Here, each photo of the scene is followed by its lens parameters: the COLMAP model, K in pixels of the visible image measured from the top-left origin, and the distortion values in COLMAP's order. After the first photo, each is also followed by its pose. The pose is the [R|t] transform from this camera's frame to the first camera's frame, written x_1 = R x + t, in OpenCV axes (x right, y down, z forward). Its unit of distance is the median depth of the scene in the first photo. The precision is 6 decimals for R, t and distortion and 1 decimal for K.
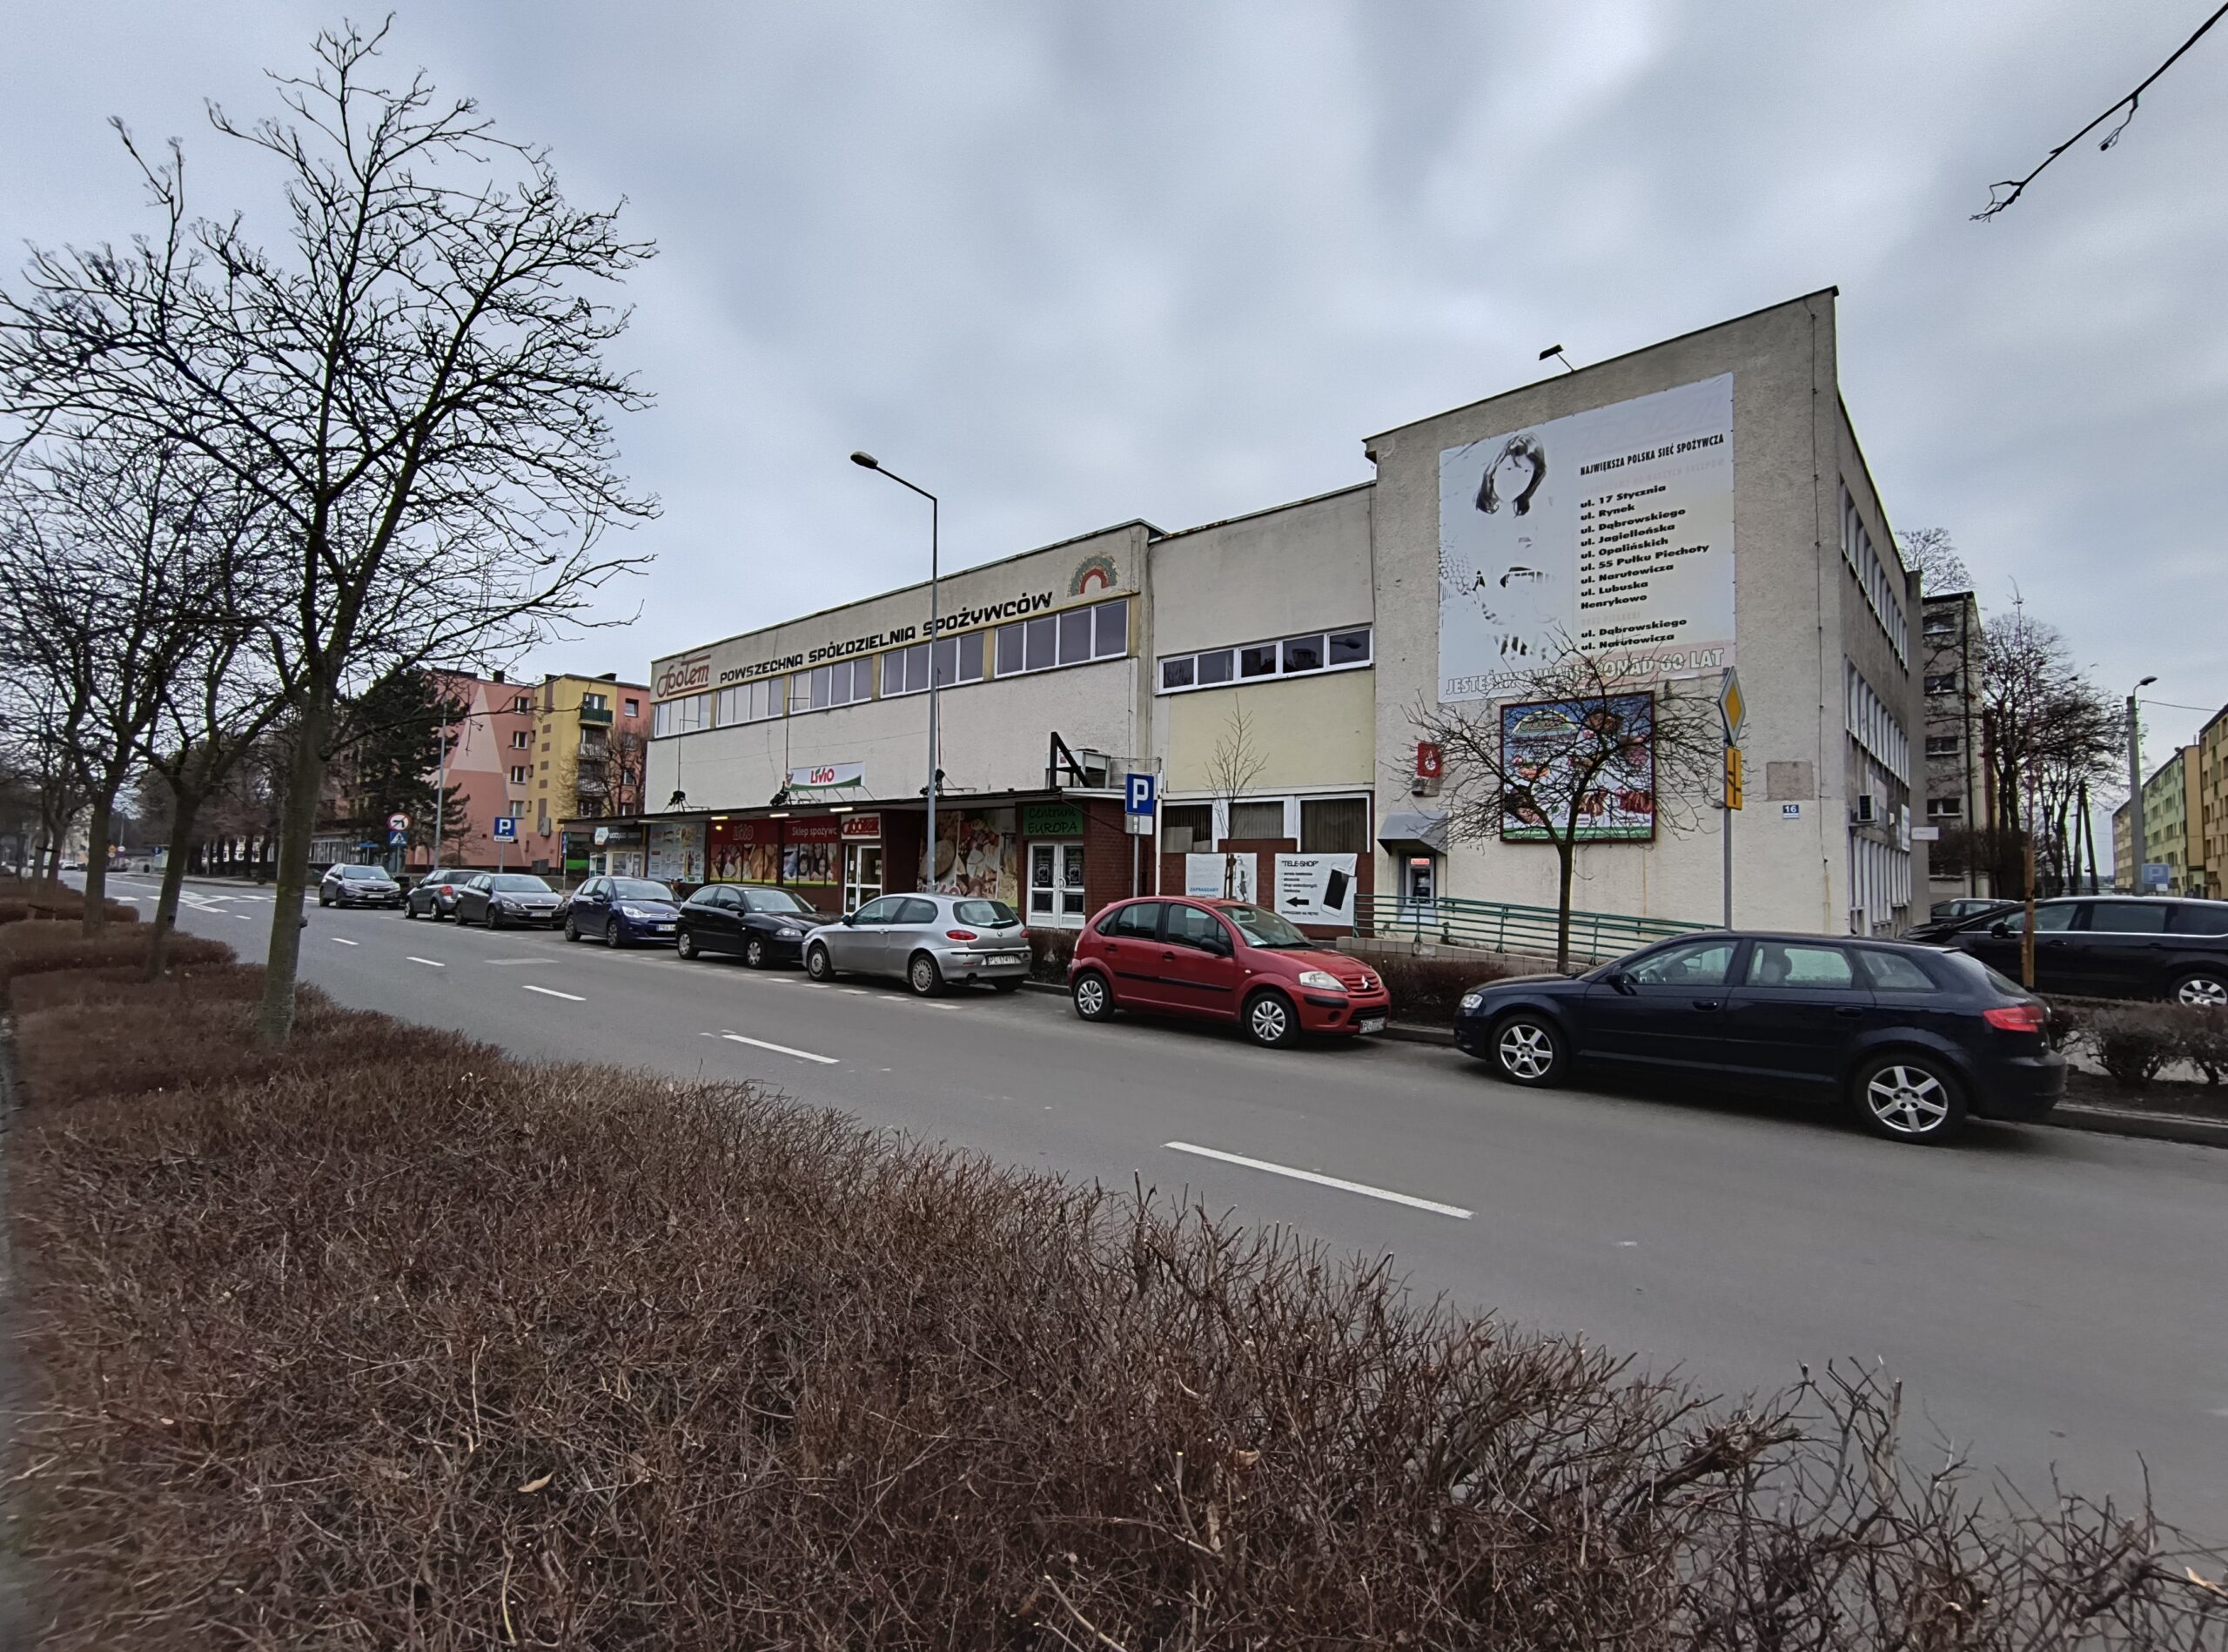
lens RADIAL K [[1016.1, 0, 1114.0], [0, 1016.1, 826.0], [0, 0, 1]] dist [-0.000407, -0.000037]
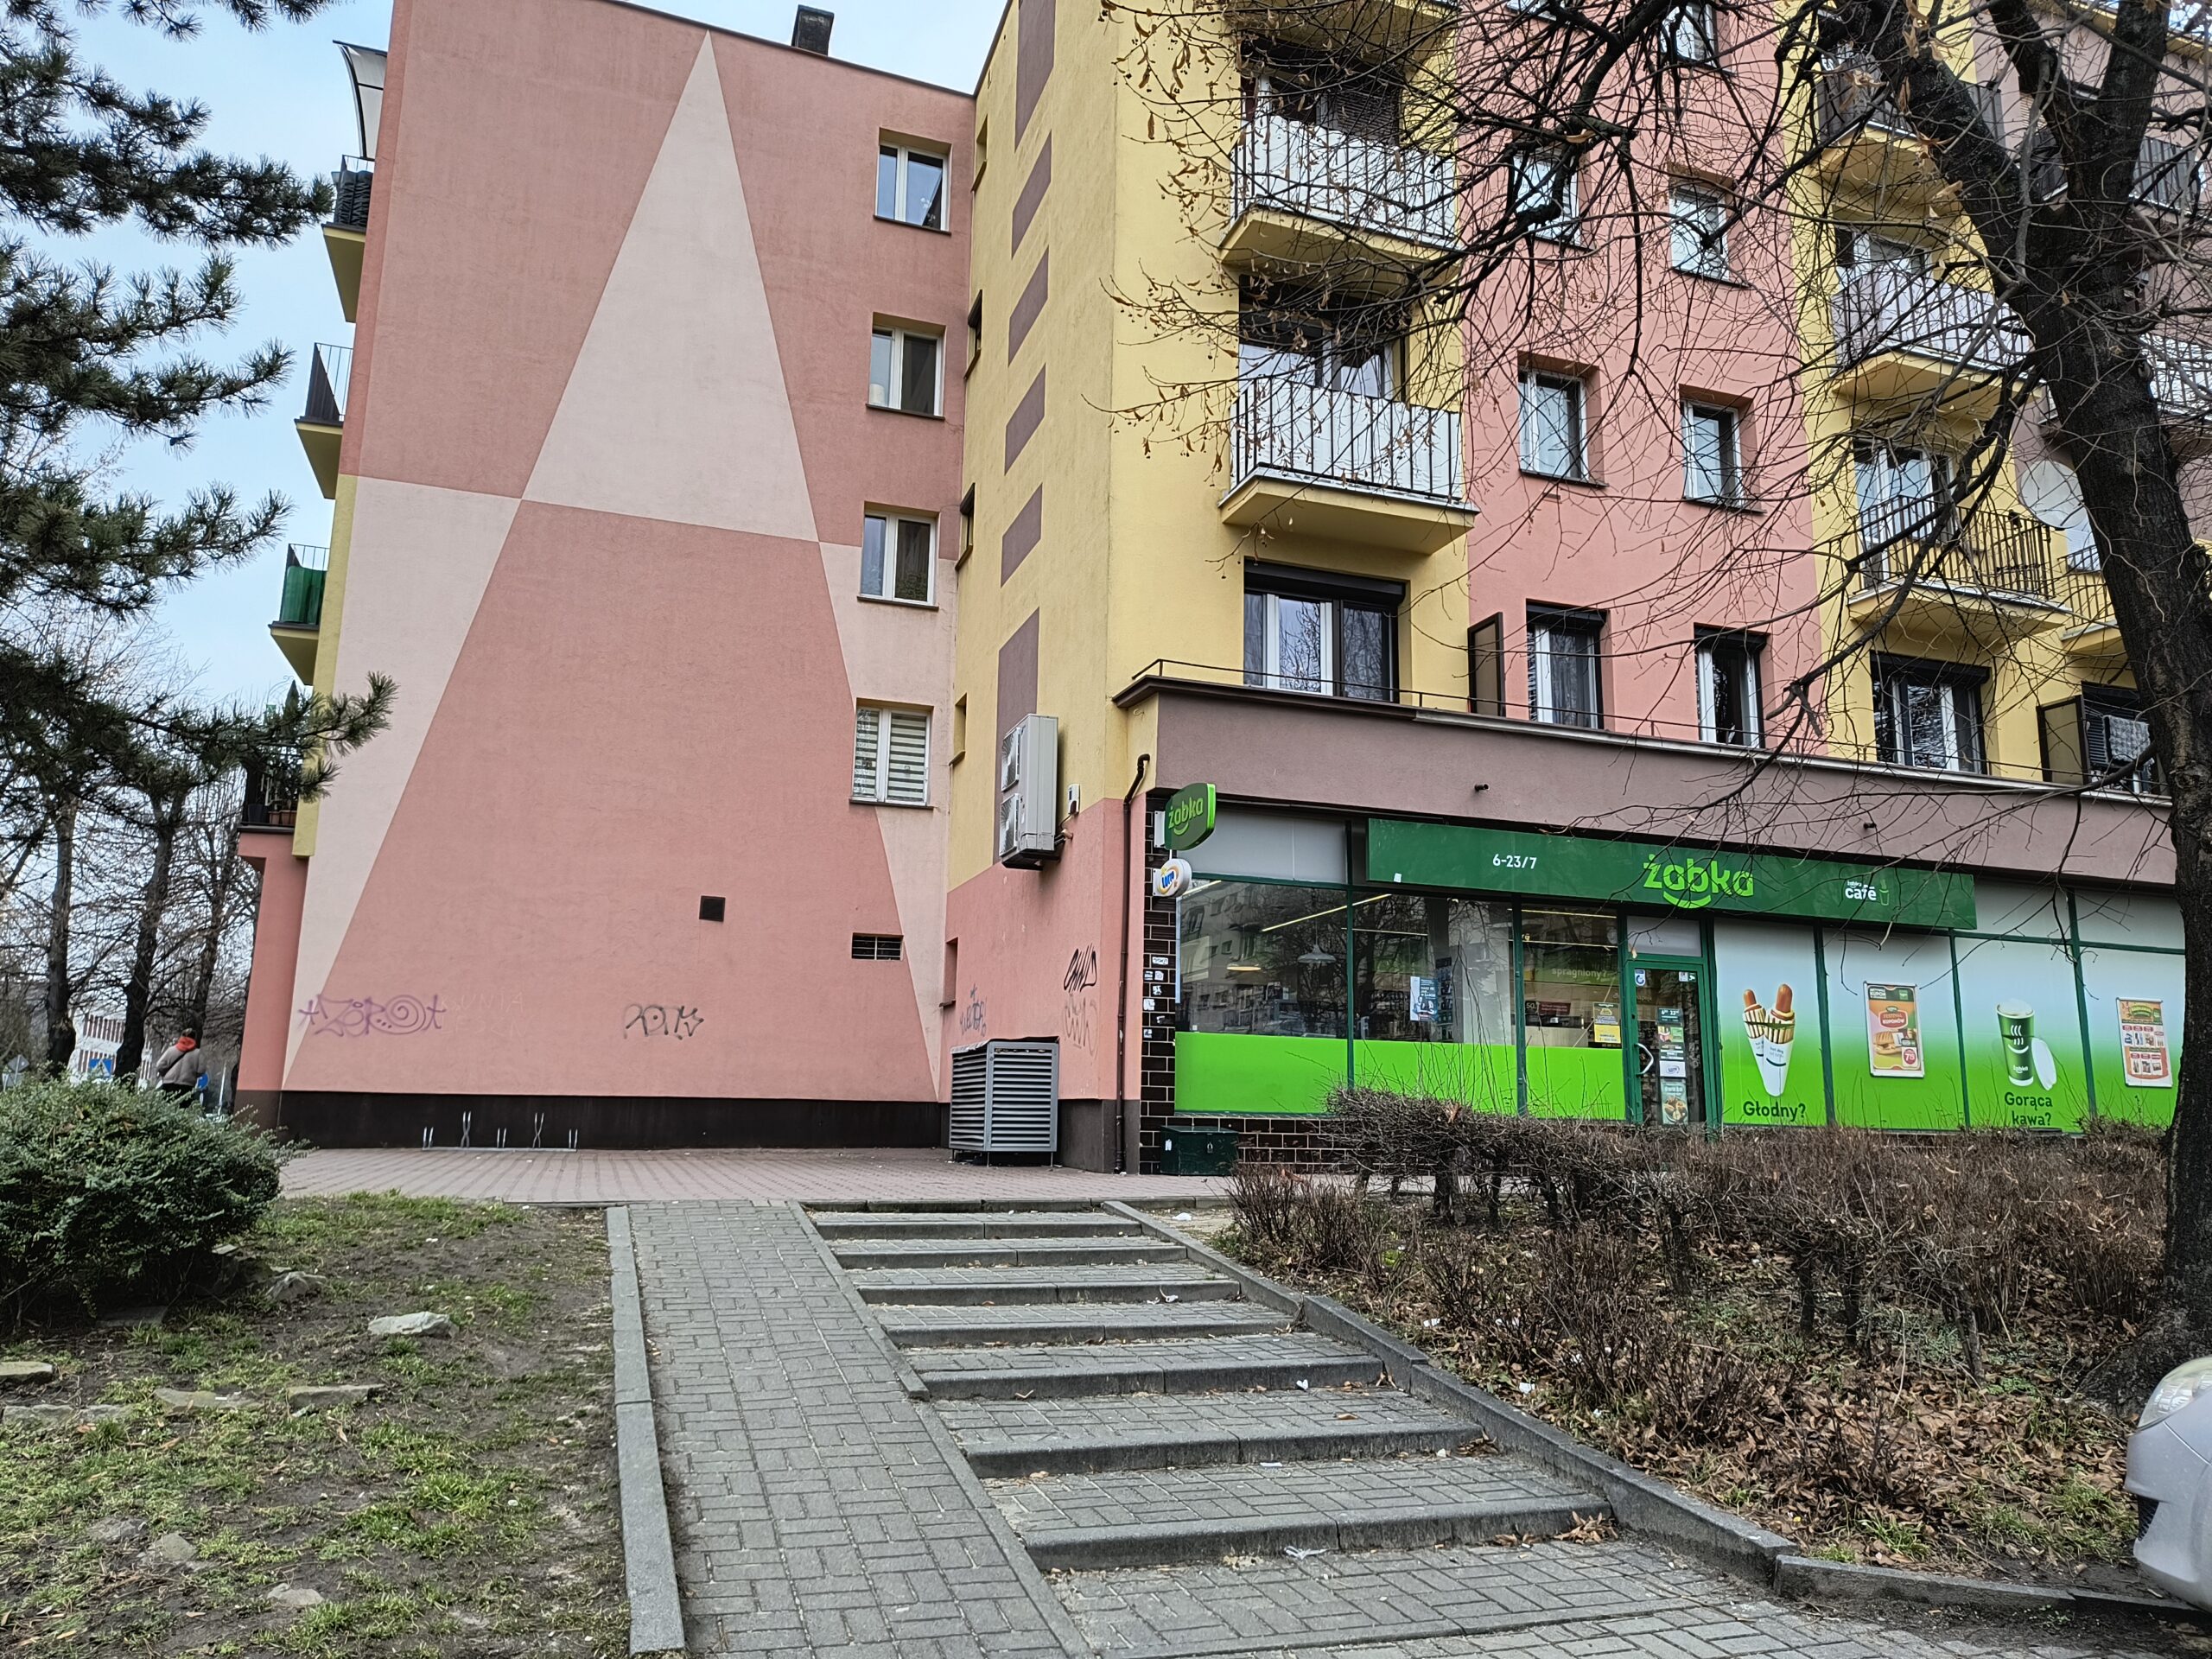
lens RADIAL K [[1495.8, 0, 1106.0], [0, 1495.8, 829.5], [0, 0, 1]] dist [0.084405, 0.000560]
pose [[0.874902, -0.099931, -0.473879, -0.441743], [0.025420, 0.986607, -0.161122, 0.035960], [0.483633, 0.128920, 0.865724, 0.804503]]
